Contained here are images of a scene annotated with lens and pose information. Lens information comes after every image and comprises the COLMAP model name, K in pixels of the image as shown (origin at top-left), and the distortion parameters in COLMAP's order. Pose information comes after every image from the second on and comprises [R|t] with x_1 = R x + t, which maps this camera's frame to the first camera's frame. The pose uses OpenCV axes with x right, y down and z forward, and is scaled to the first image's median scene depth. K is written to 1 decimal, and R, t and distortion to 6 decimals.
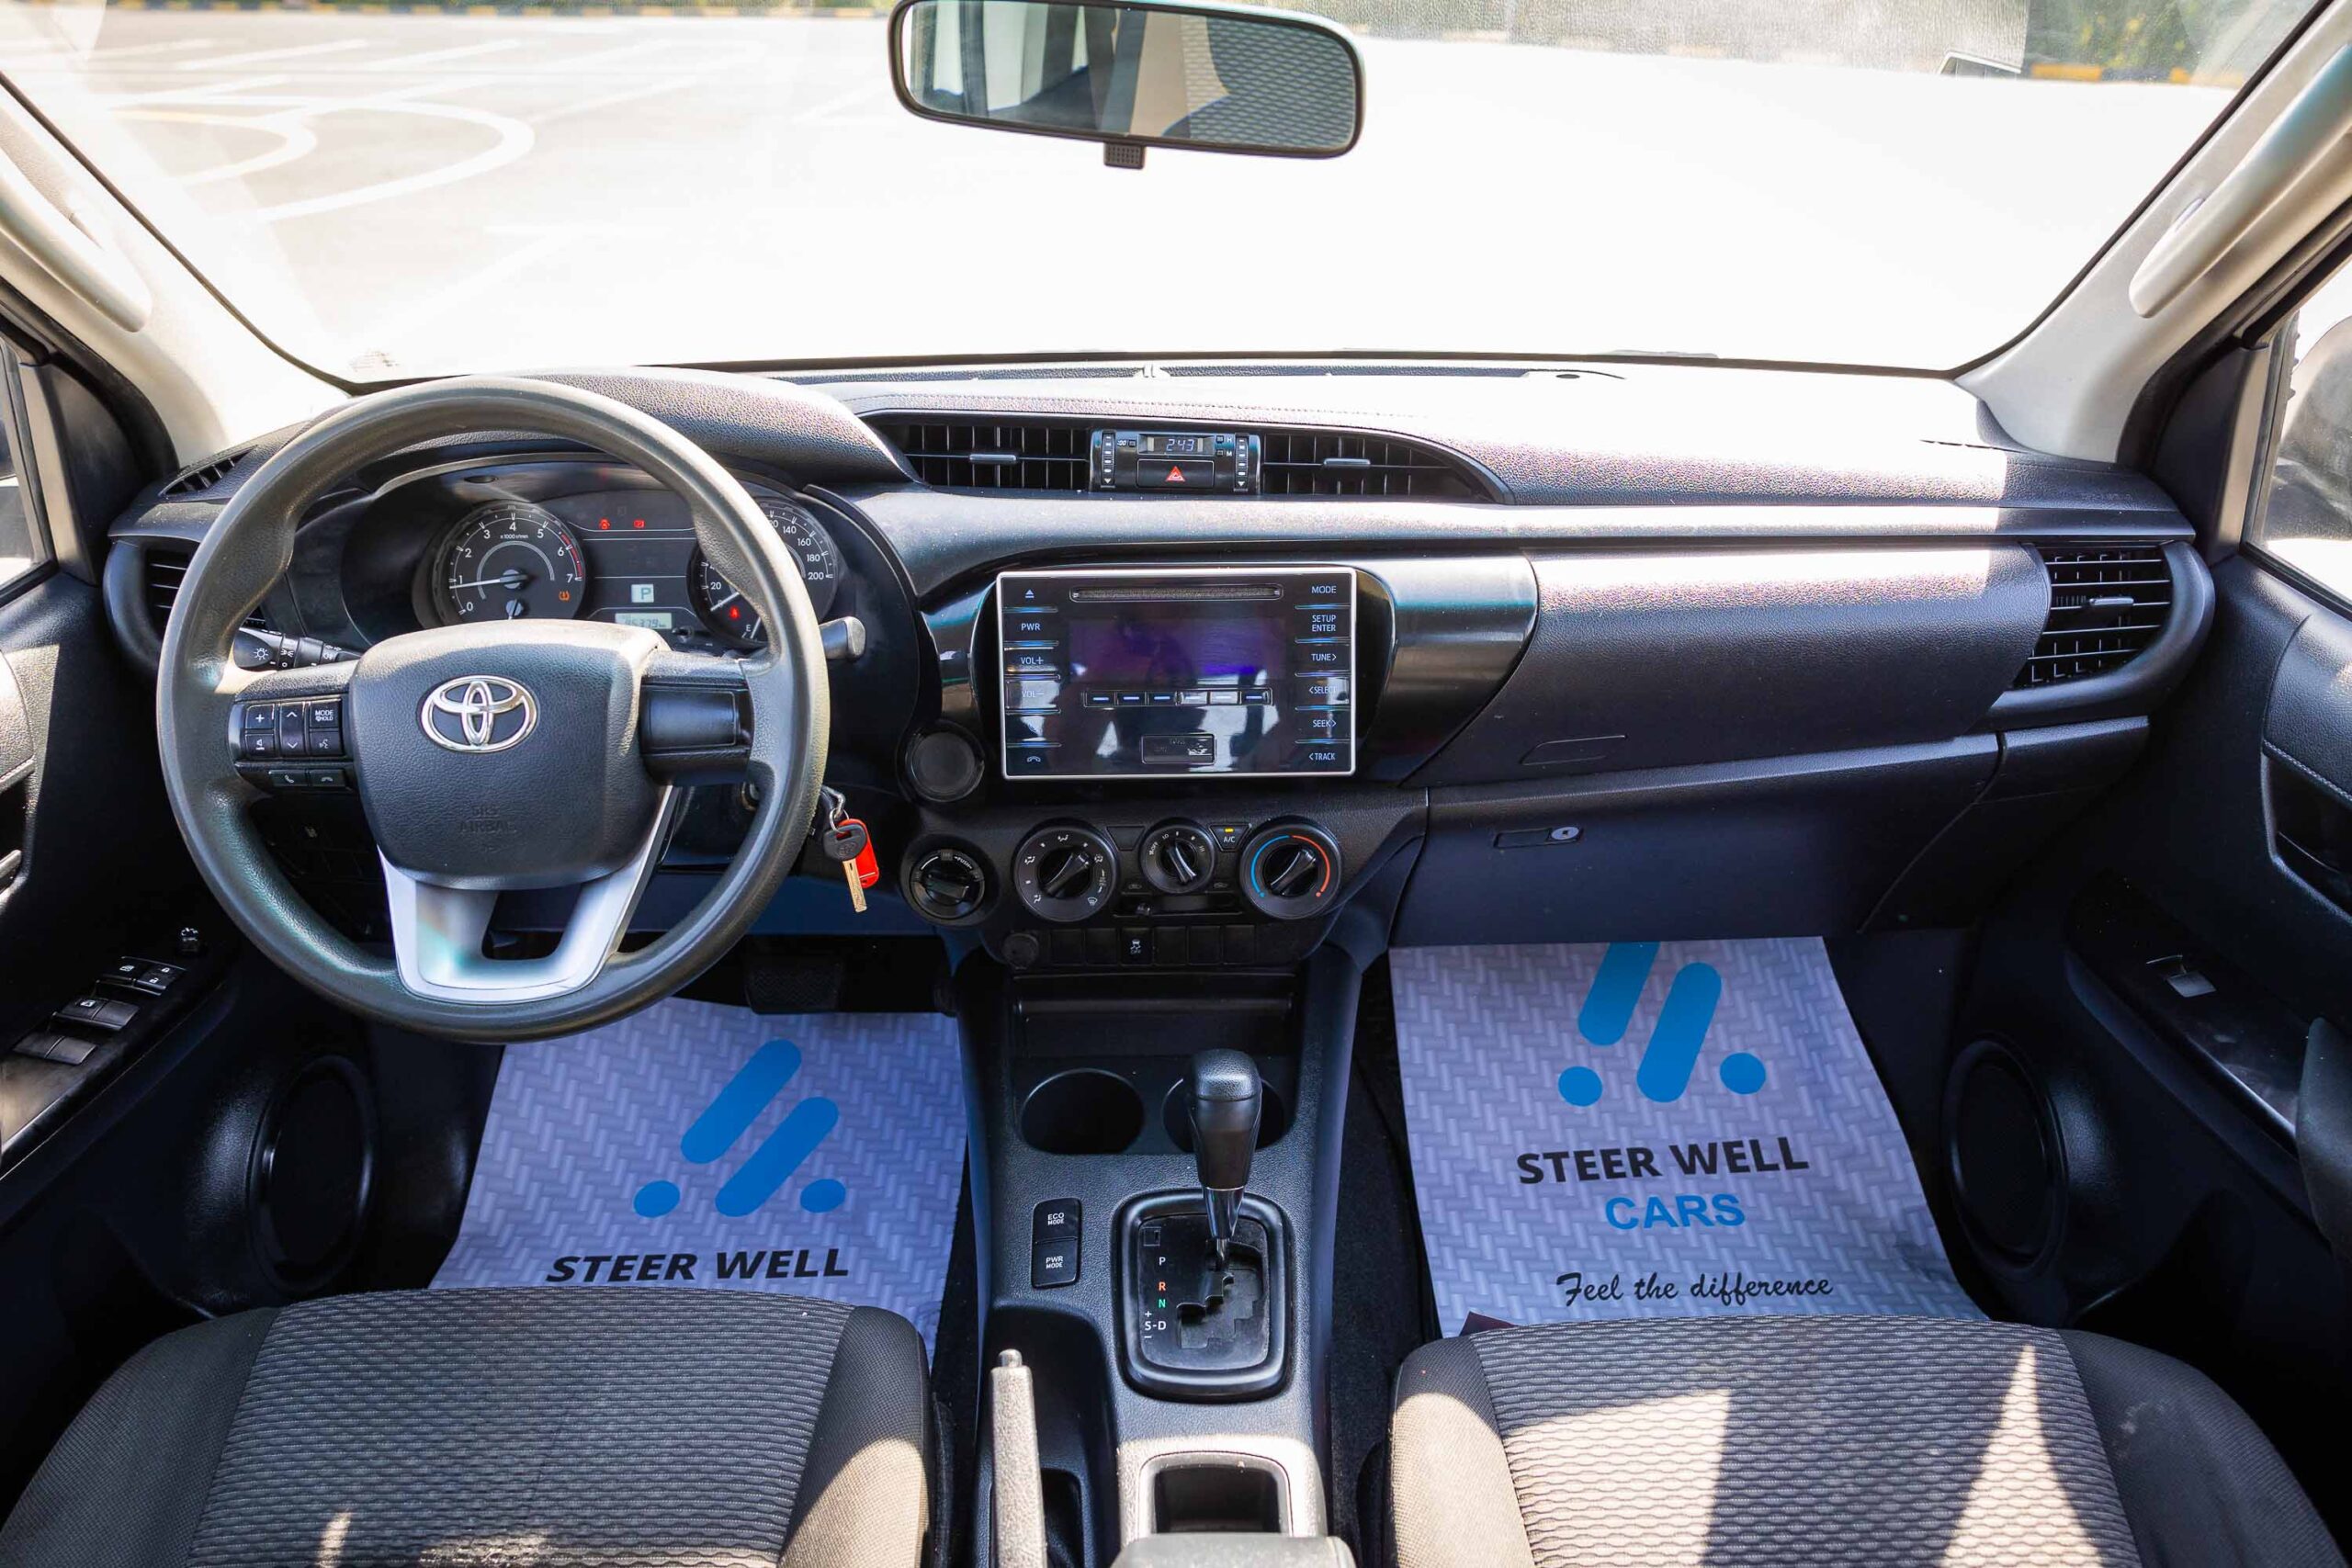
lens RADIAL K [[1611.7, 0, 1176.0], [0, 1611.7, 784.0], [0, 0, 1]] dist [-0.003302, 0.005034]
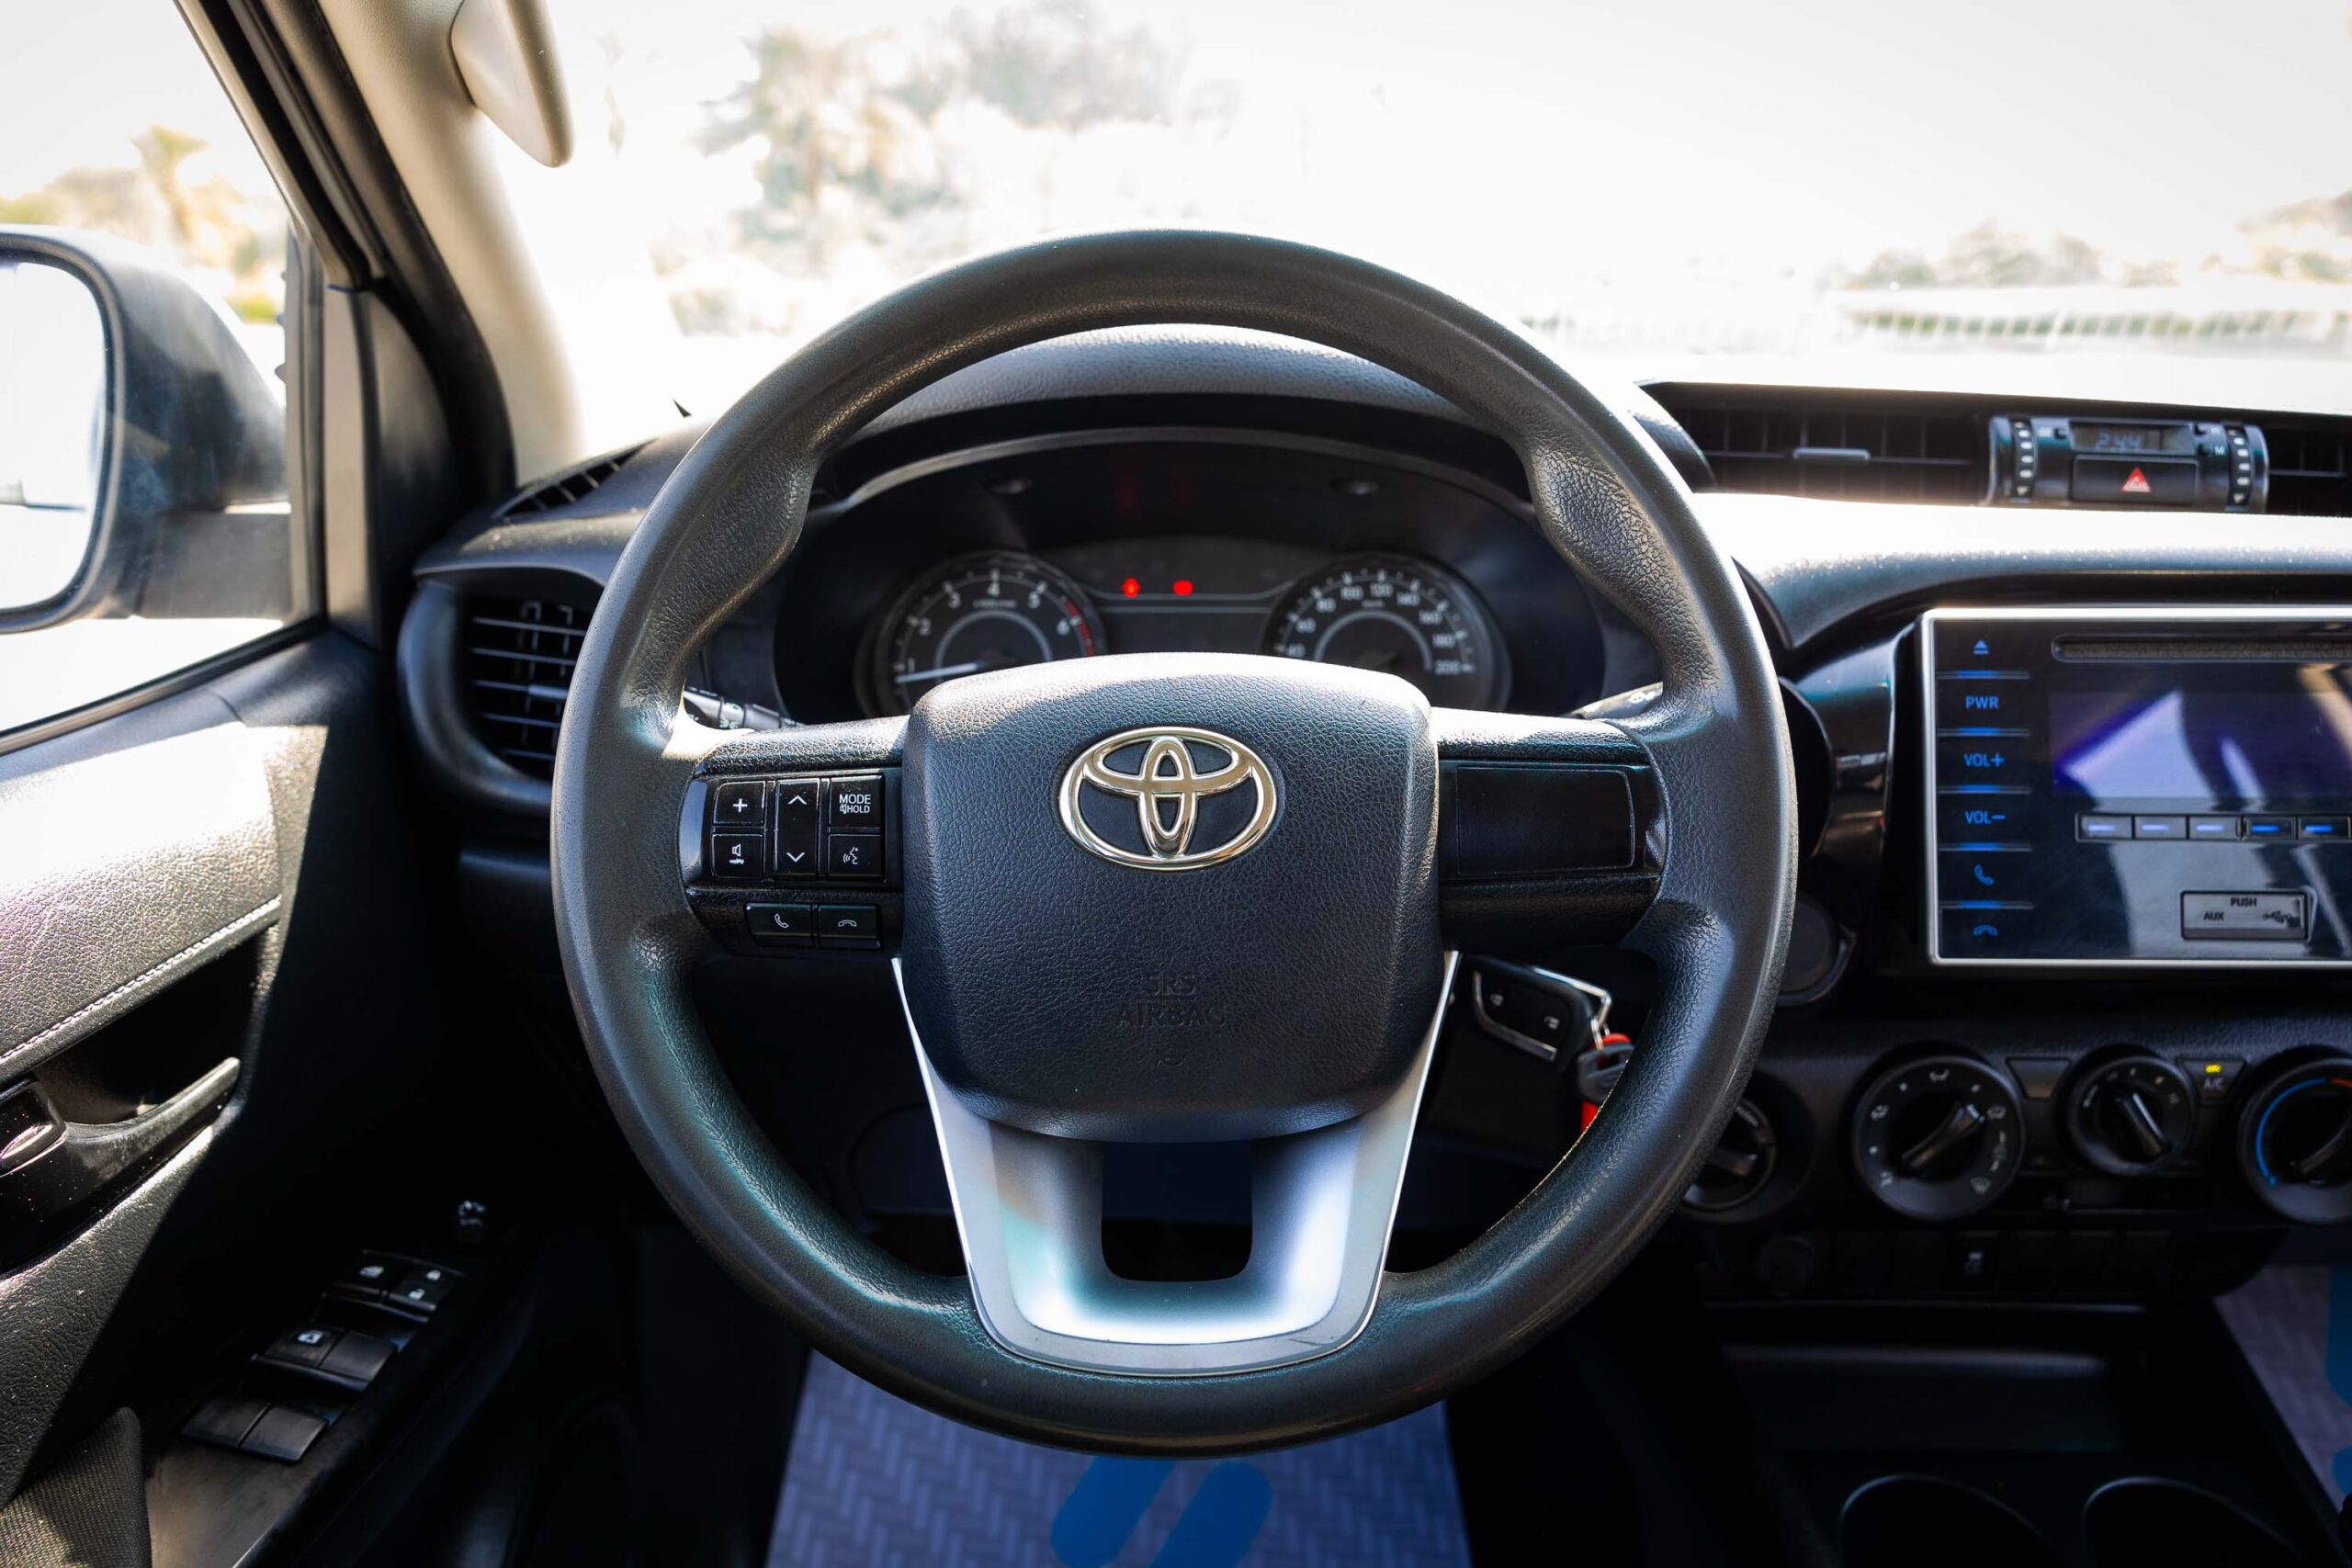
lens RADIAL K [[1548.6, 0, 1176.0], [0, 1548.6, 784.0], [0, 0, 1]] dist [0.001922, 0.002902]
pose [[0.999651, 0.013180, -0.022896, -0.357058], [-0.017033, 0.984018, -0.177251, 0.035389], [0.020194, 0.177579, 0.983899, 0.428954]]
